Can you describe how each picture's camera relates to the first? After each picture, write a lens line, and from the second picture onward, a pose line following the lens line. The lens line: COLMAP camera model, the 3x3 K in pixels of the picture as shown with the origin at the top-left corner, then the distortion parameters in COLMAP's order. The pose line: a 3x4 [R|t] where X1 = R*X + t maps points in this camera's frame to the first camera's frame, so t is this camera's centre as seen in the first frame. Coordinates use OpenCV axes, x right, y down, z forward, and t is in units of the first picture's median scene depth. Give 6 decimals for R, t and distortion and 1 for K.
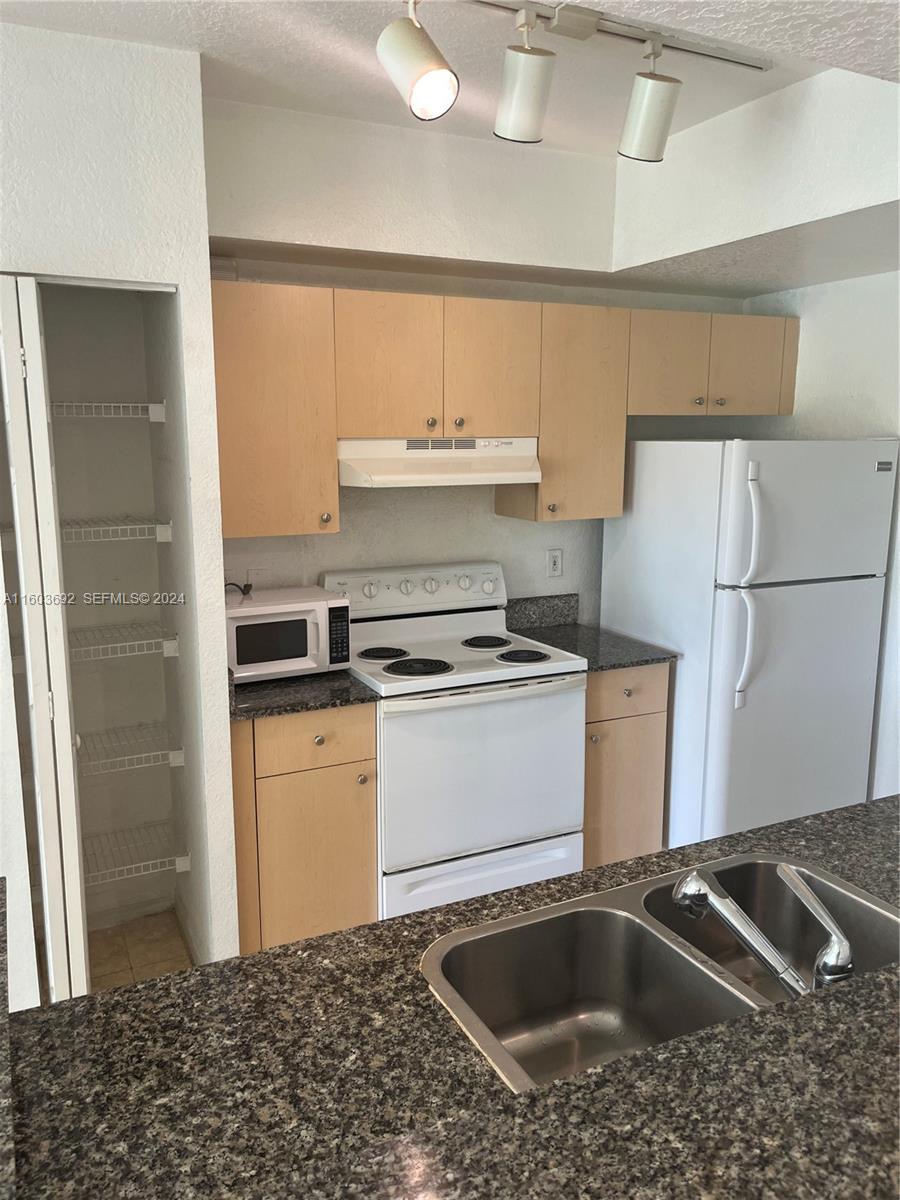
lens RADIAL K [[922.5, 0, 441.8], [0, 922.5, 599.8], [0, 0, 1]] dist [0.066811, -0.050199]
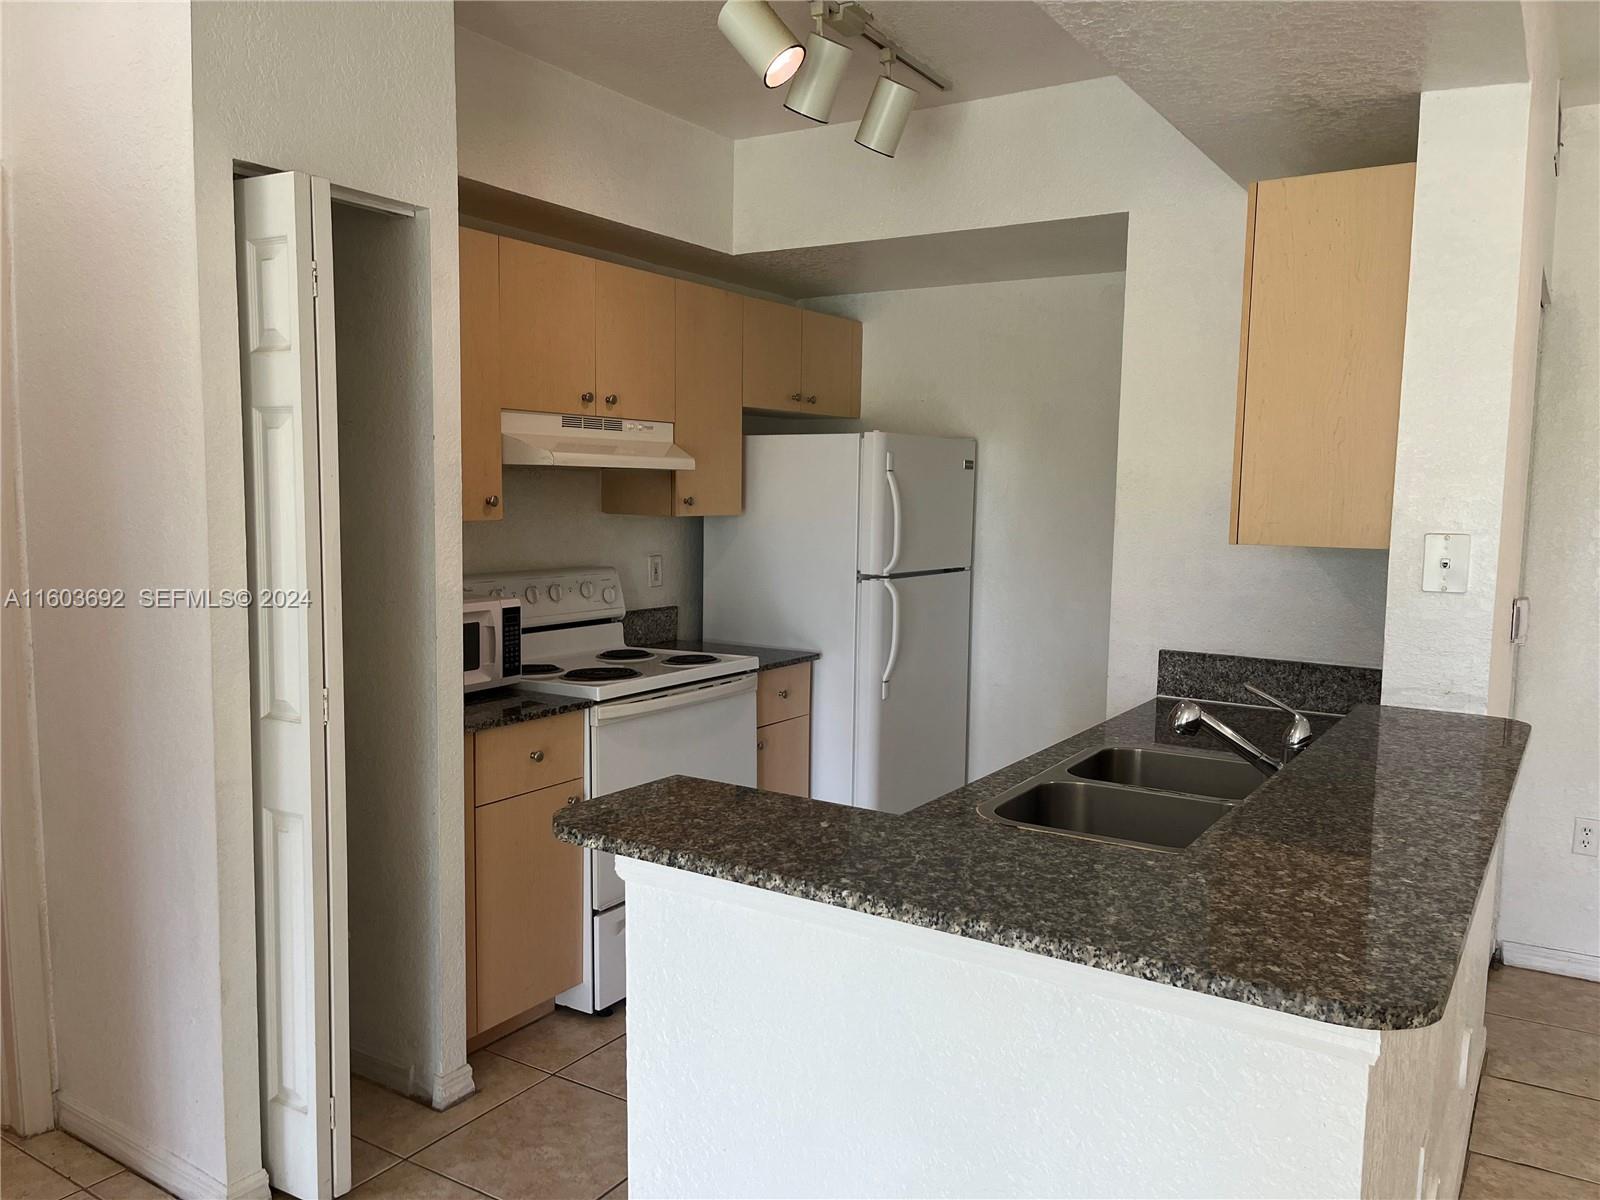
lens RADIAL K [[1230.0, 0, 814.8], [0, 1230.0, 610.1], [0, 0, 1]] dist [0.066811, -0.050199]
pose [[0.850944, -0.040589, 0.523686, -0.441322], [0.080879, 0.995245, -0.054285, 0.088476], [-0.518992, 0.088549, 0.850180, -0.090053]]
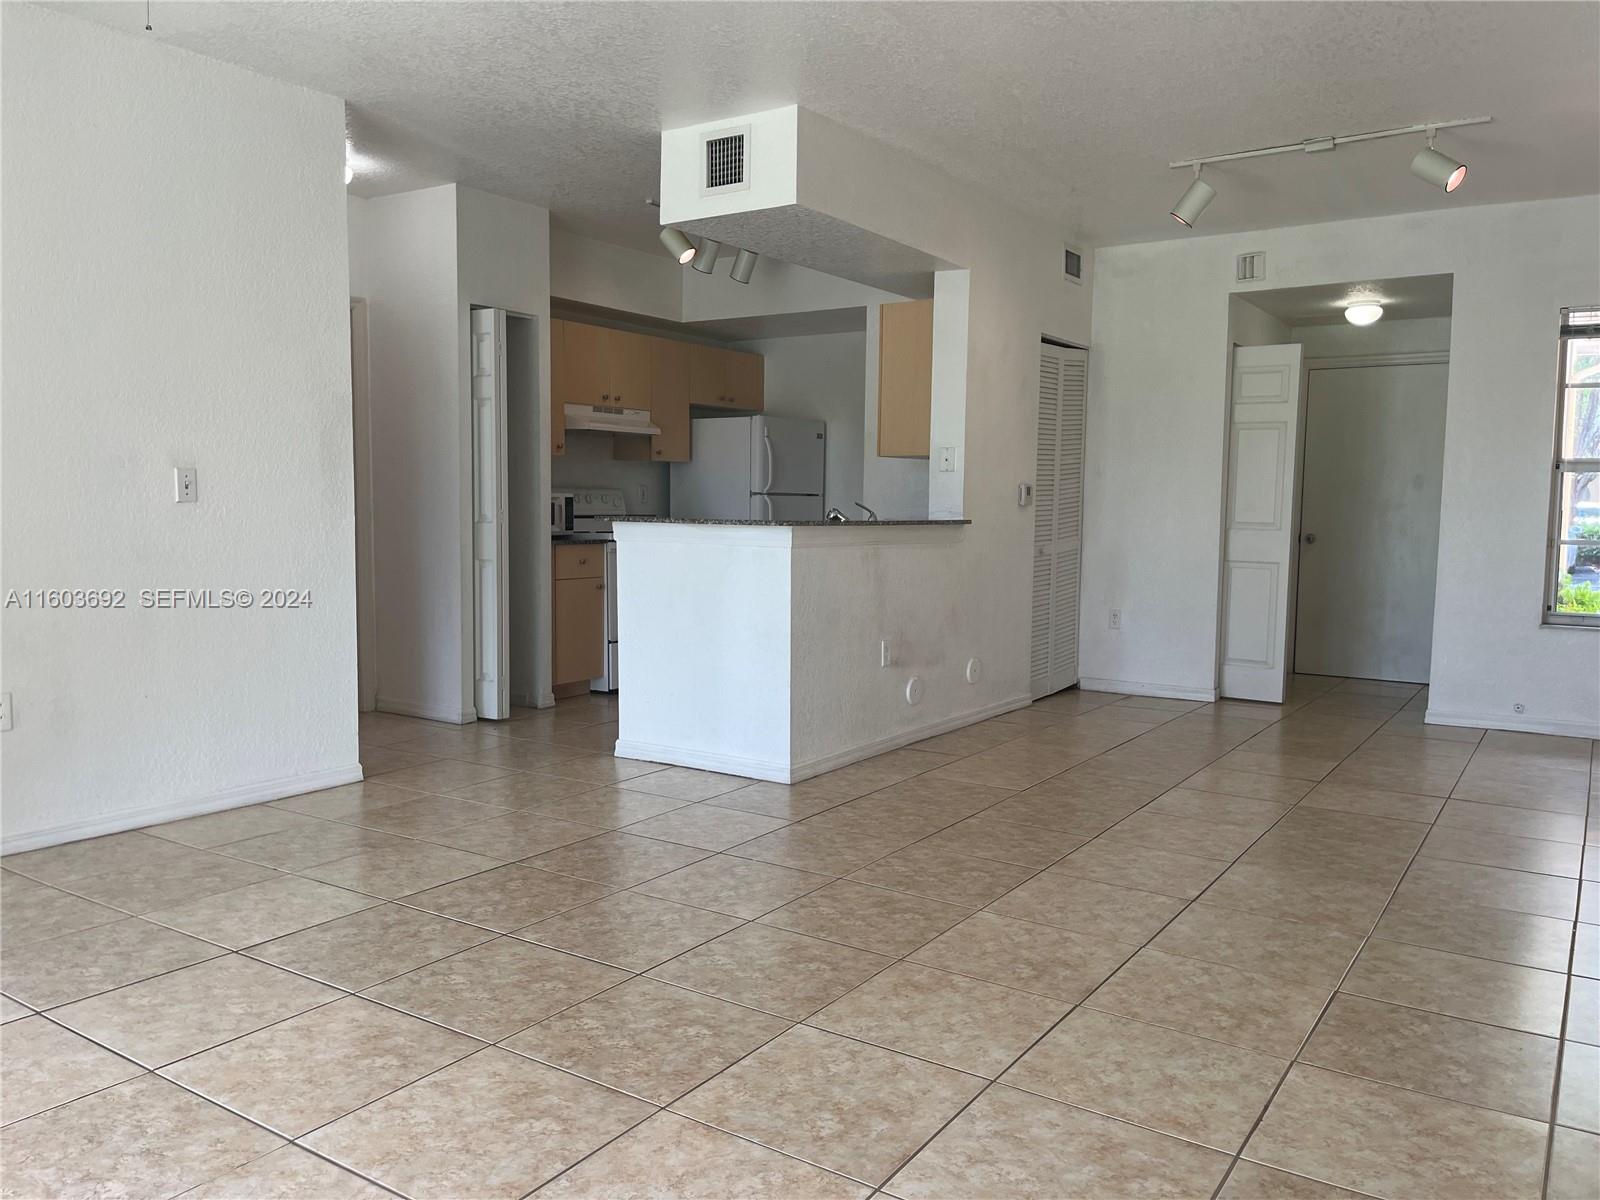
lens RADIAL K [[1230.0, 0, 798.2], [0, 1230.0, 601.4], [0, 0, 1]] dist [0.066811, -0.050199]
pose [[0.866031, -0.031868, 0.498974, -0.867104], [0.080673, 0.993797, -0.076548, 0.399965], [-0.493440, 0.106547, 0.863229, -1.158890]]
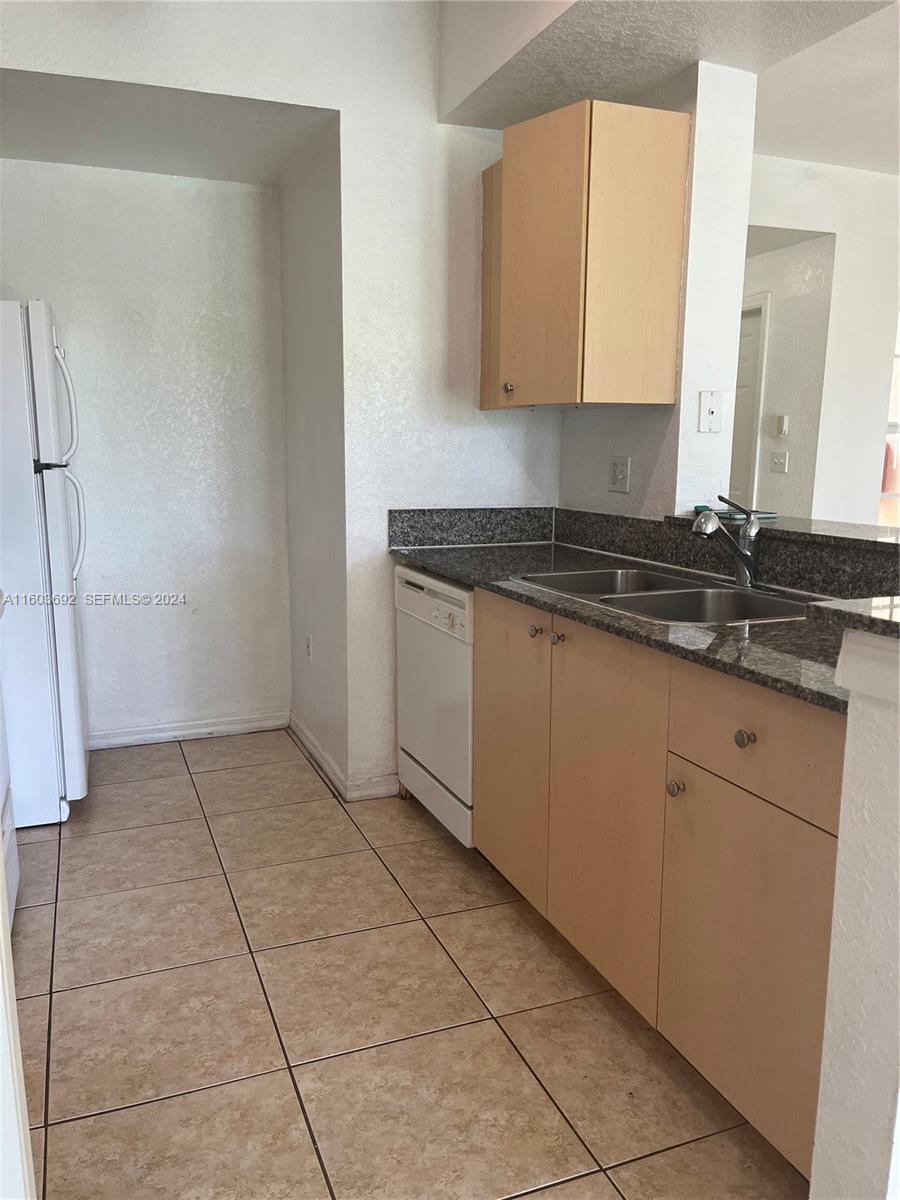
lens RADIAL K [[922.5, 0, 448.9], [0, 922.5, 604.3], [0, 0, 1]] dist [0.066811, -0.050199]
pose [[0.084349, -0.175464, 0.980866, -0.584382], [0.177323, 0.971305, 0.158505, 0.041205], [-0.980531, 0.160560, 0.113042, 0.541319]]
